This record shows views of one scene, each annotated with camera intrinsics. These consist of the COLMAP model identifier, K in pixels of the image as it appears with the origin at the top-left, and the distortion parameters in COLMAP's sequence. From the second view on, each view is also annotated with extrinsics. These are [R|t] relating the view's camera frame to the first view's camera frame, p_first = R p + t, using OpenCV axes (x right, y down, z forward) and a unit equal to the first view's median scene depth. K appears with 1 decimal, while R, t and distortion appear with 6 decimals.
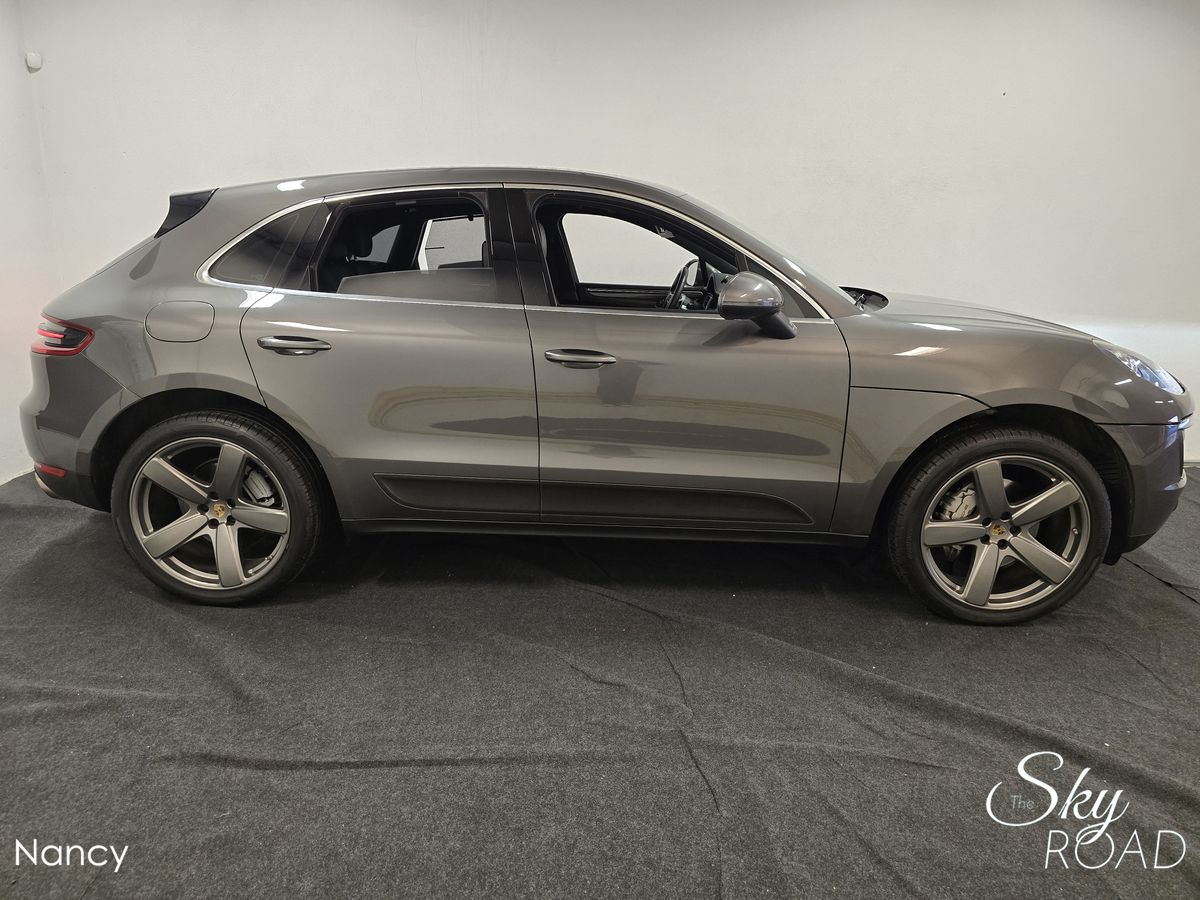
lens RADIAL K [[877.0, 0, 602.0], [0, 877.0, 446.0], [0, 0, 1]] dist [-0.000187, -0.005971]
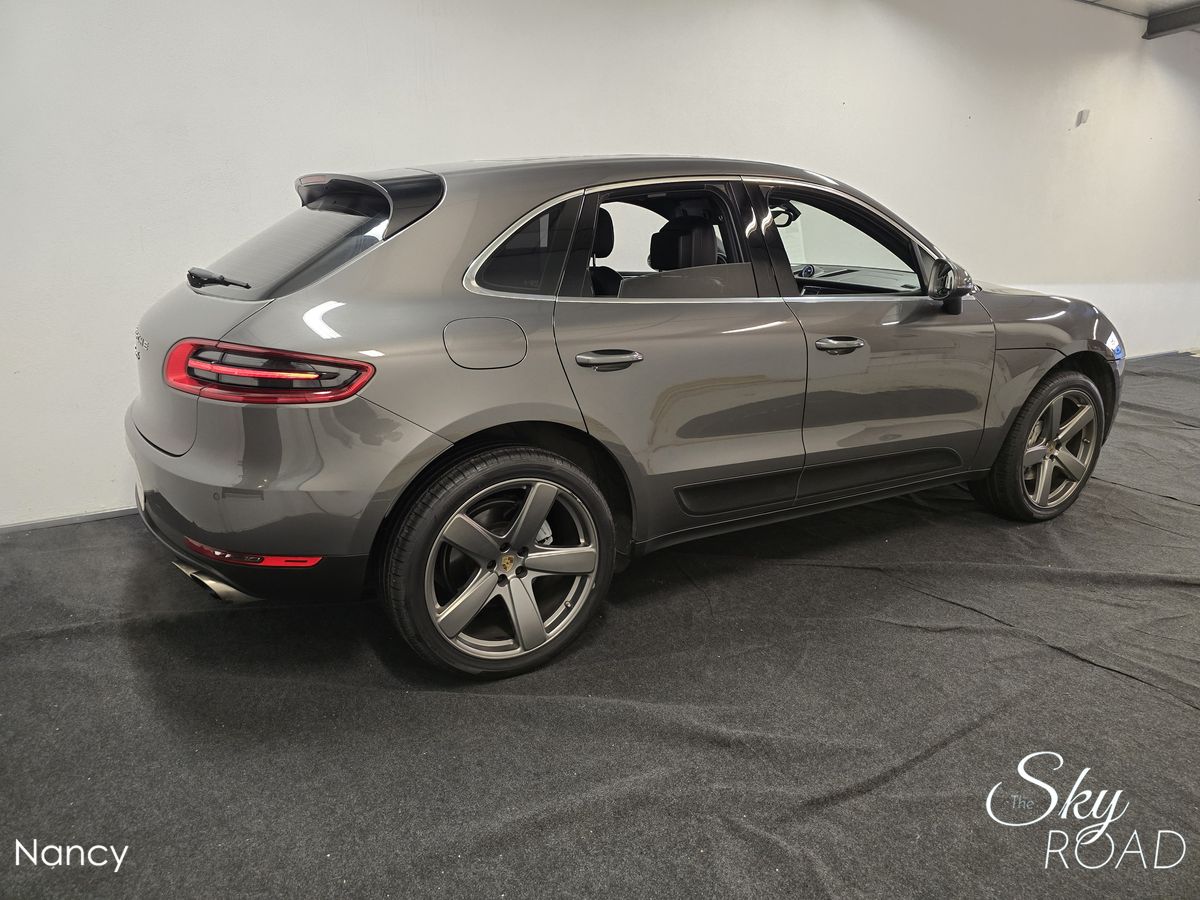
lens RADIAL K [[877.0, 0, 600.6], [0, 877.0, 451.2], [0, 0, 1]] dist [-0.000187, -0.005971]
pose [[0.839432, -0.152085, 0.521751, -0.800171], [0.130423, 0.988365, 0.078264, -0.089242], [-0.527583, 0.002351, 0.849500, 0.239366]]
